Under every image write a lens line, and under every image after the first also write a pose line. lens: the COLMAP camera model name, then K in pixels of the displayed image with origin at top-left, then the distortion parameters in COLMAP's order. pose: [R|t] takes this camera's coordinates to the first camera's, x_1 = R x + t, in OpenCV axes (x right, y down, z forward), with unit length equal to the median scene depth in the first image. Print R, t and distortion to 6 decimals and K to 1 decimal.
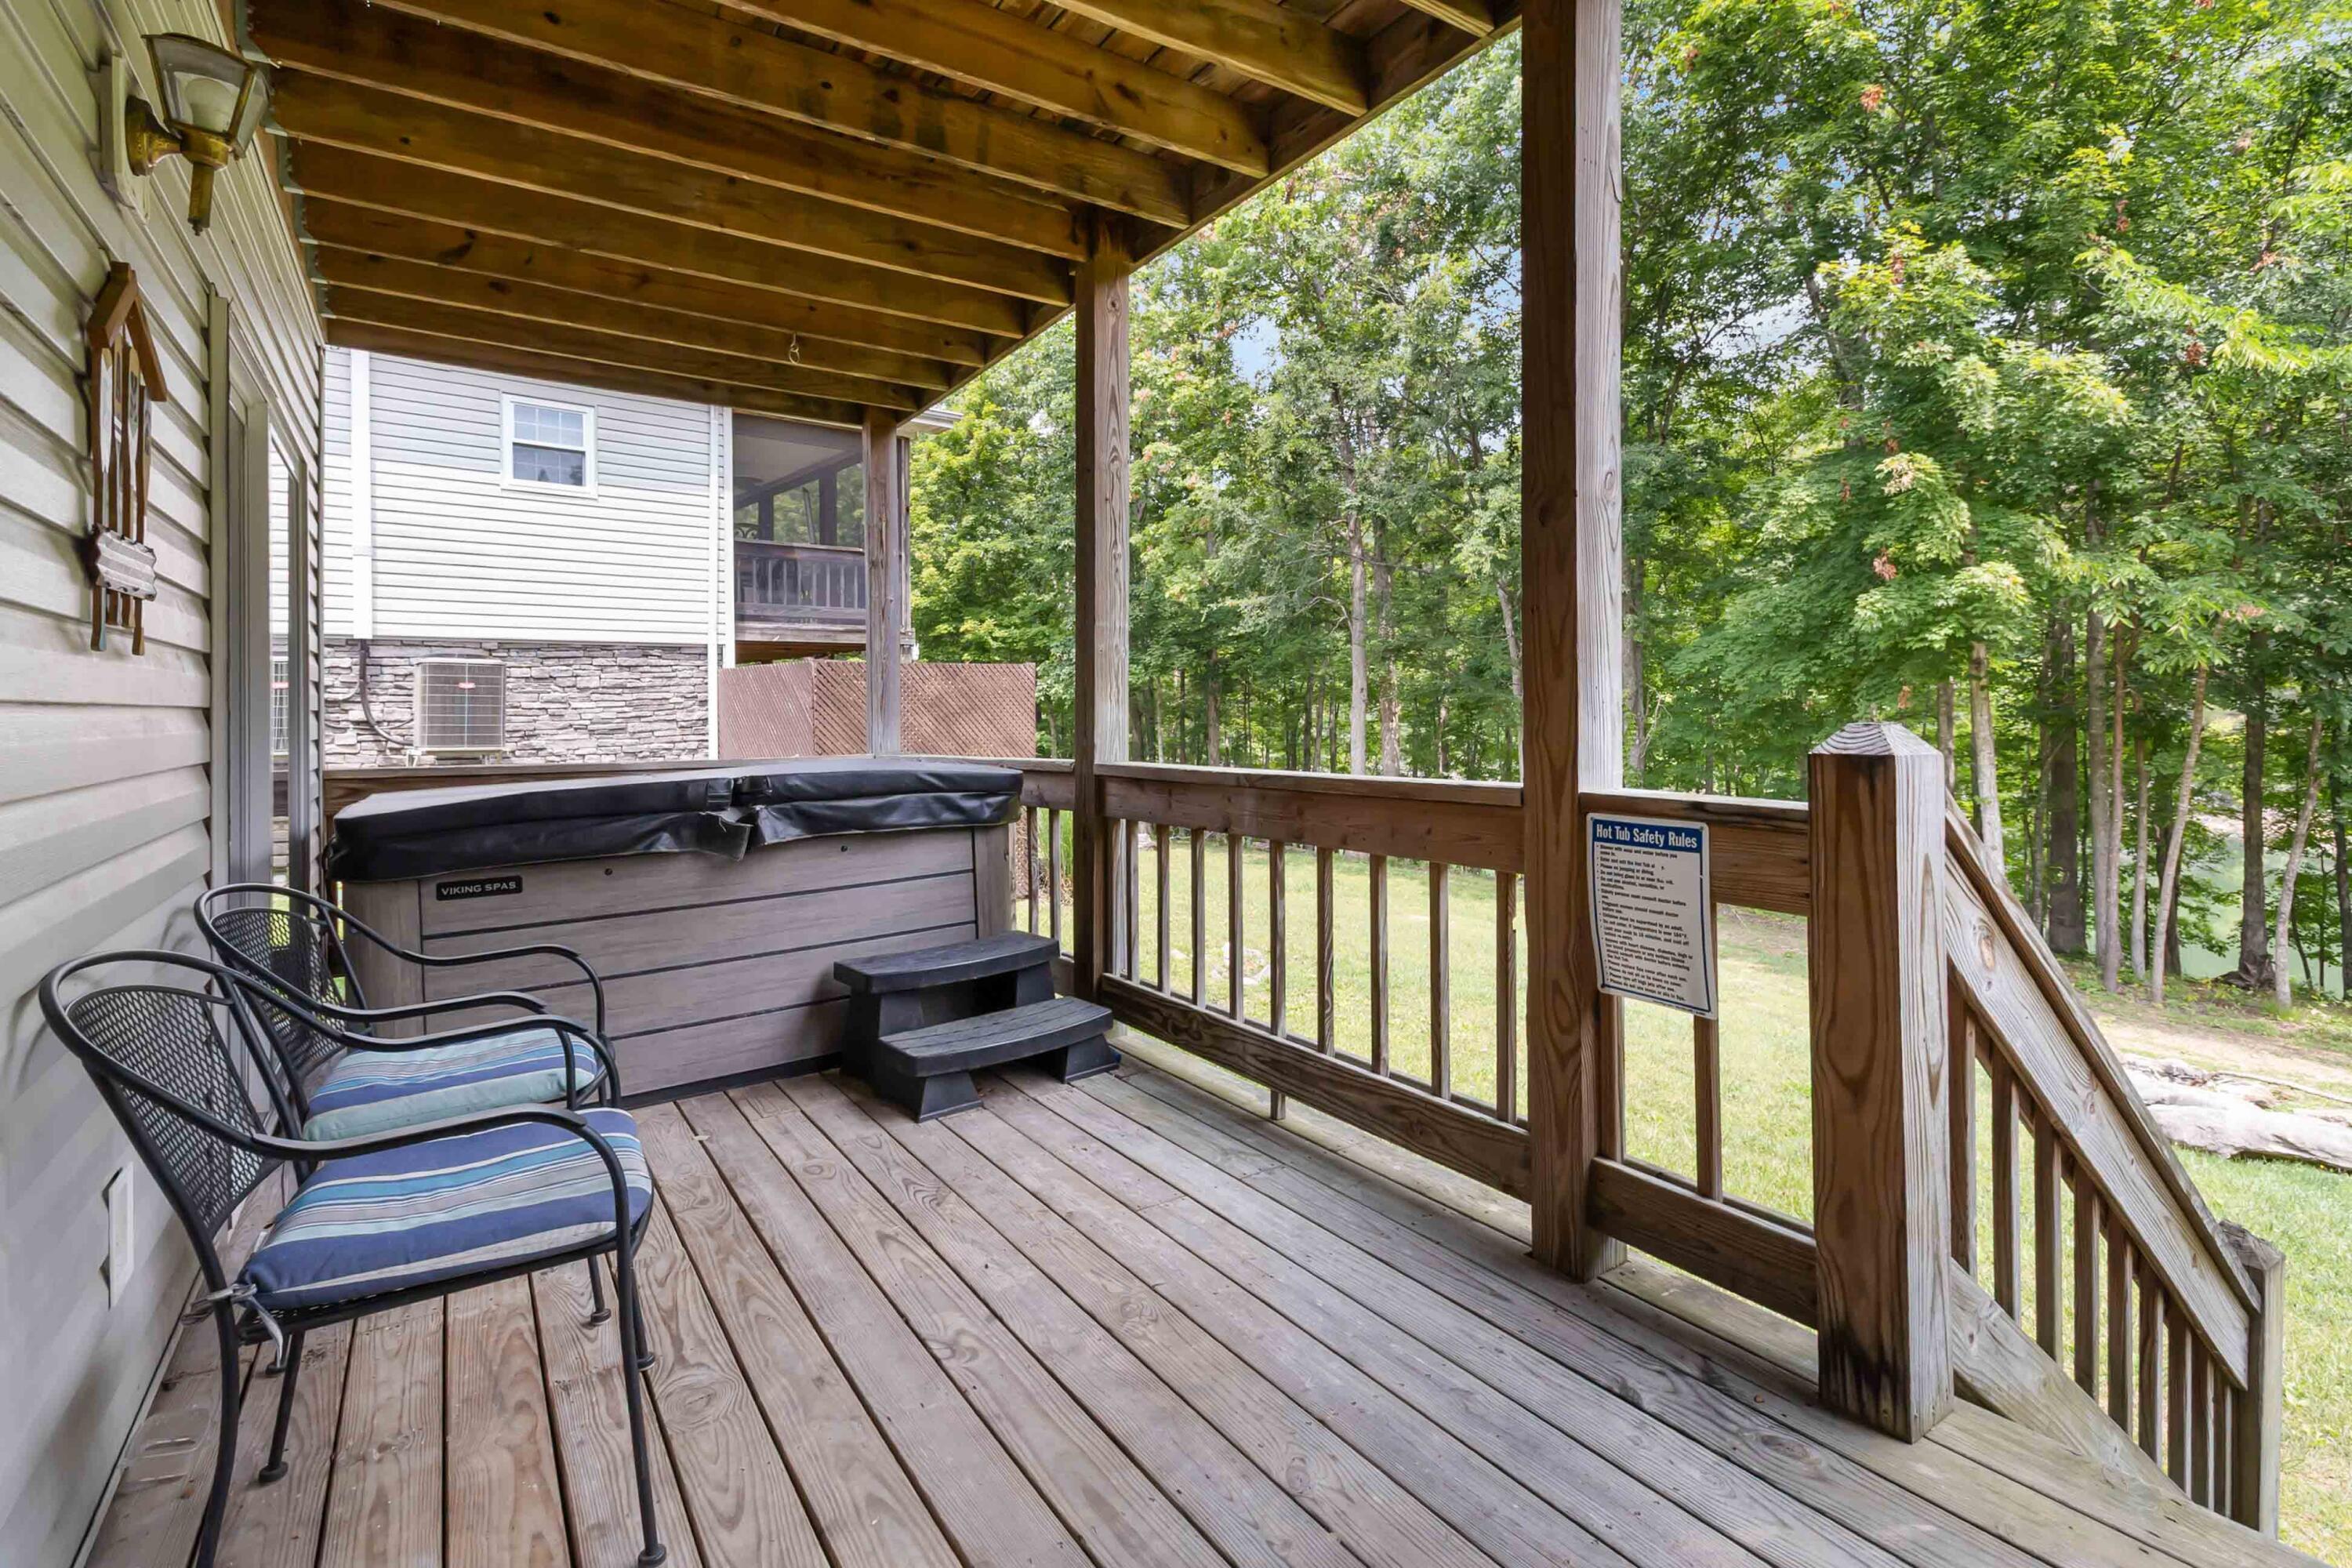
lens RADIAL K [[1112.0, 0, 1180.6], [0, 1112.0, 719.9], [0, 0, 1]] dist [0.003171, 0.000662]
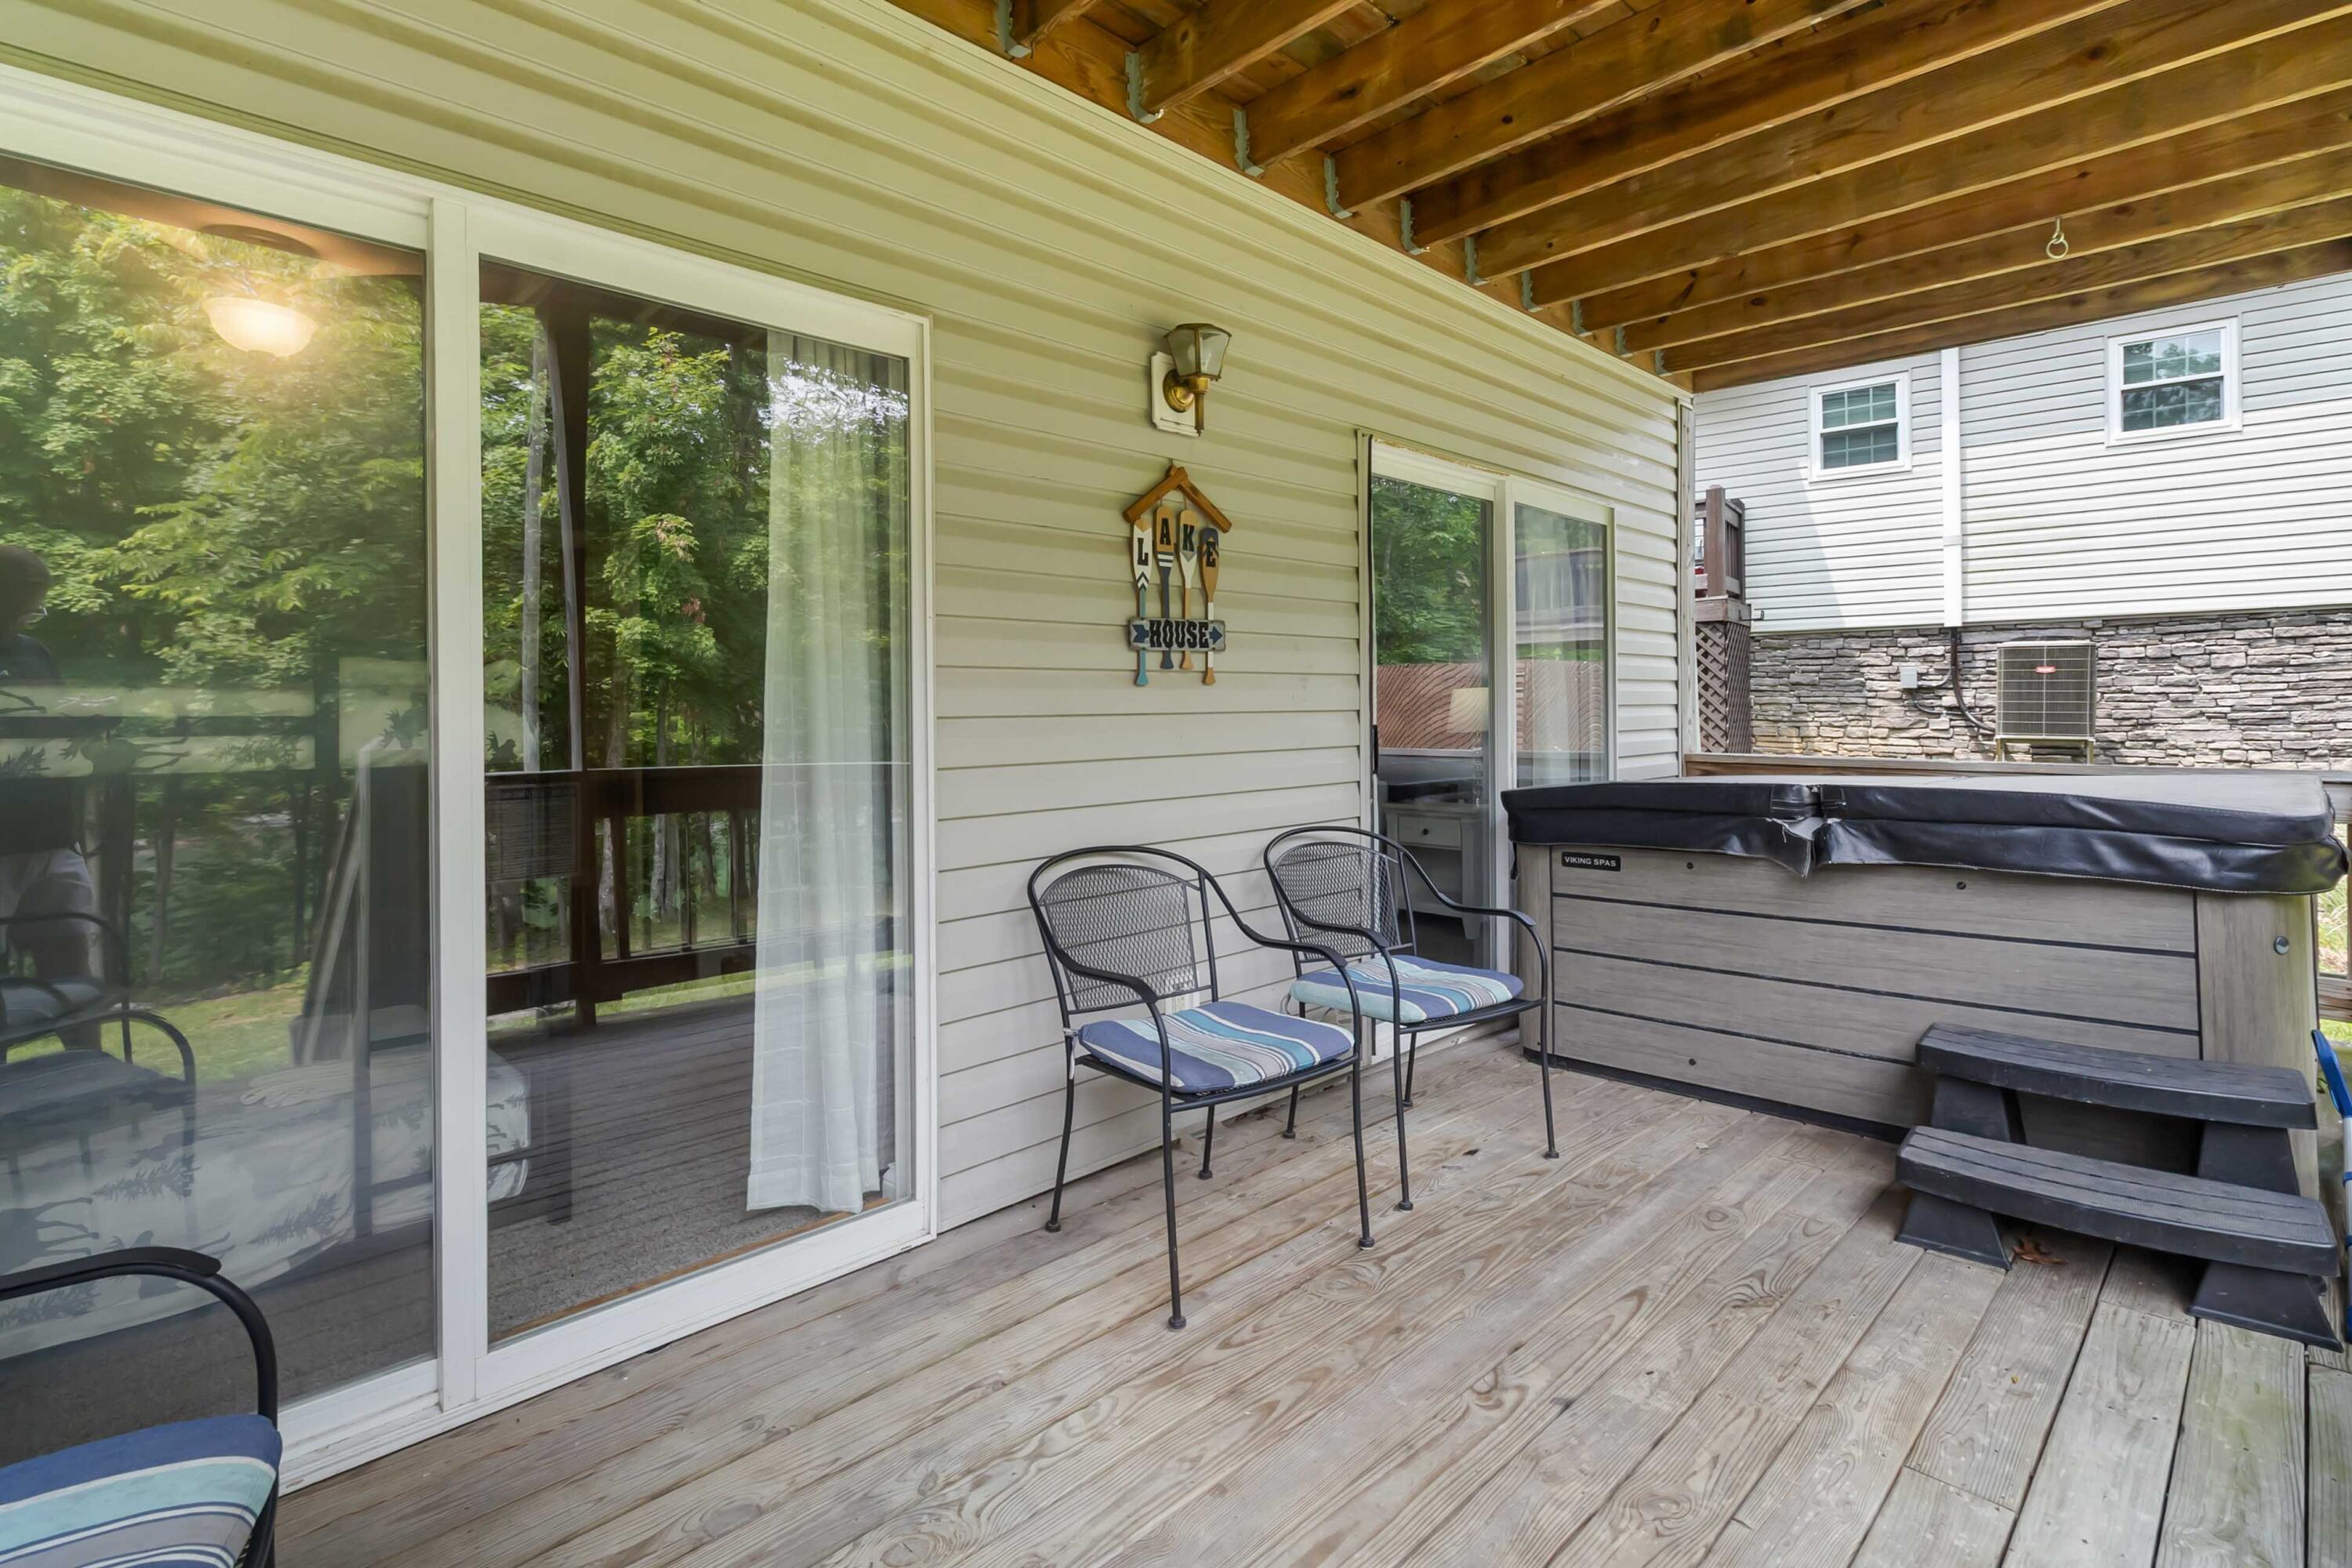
lens RADIAL K [[1102.4, 0, 1182.4], [0, 1102.4, 737.5], [0, 0, 1]] dist [-0.000630, -0.000339]
pose [[0.185028, 0.035153, -0.982104, 0.135939], [-0.000789, 0.999365, 0.035622, -0.006512], [0.982733, -0.005816, 0.184938, 0.116443]]
